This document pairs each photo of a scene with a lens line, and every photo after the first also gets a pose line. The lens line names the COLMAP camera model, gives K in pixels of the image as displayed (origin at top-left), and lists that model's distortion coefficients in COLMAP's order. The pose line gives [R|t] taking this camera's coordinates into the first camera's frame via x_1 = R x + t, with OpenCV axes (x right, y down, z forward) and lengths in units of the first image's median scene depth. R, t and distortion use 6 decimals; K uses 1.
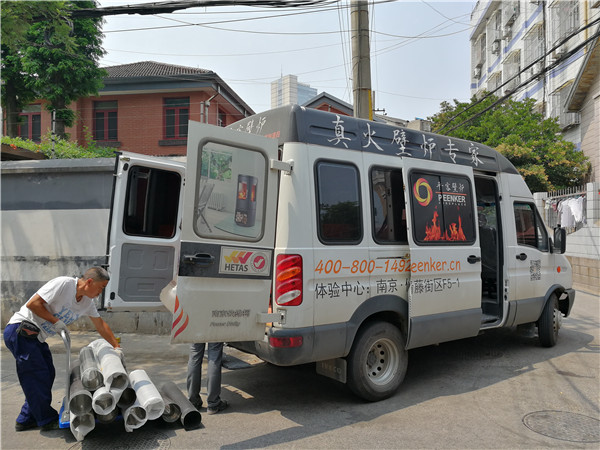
lens RADIAL K [[478.2, 0, 300.0], [0, 478.2, 225.0], [0, 0, 1]] dist [0.016553, -0.011969]
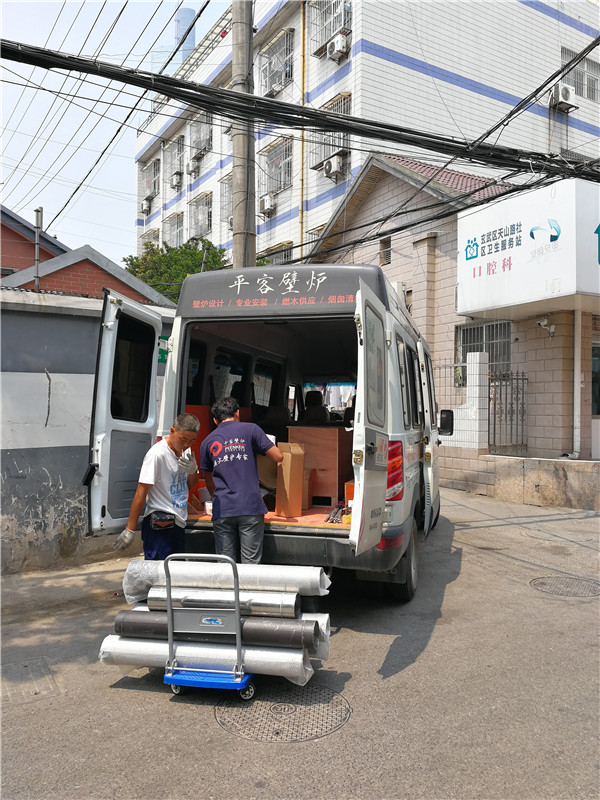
lens RADIAL K [[637.6, 0, 300.0], [0, 637.6, 400.0], [0, 0, 1]] dist [0.016553, -0.011969]
pose [[0.795650, 0.015511, 0.605558, -0.692743], [-0.016106, 0.999860, -0.004448, -0.003196], [-0.605542, -0.006214, 0.795789, 0.149216]]
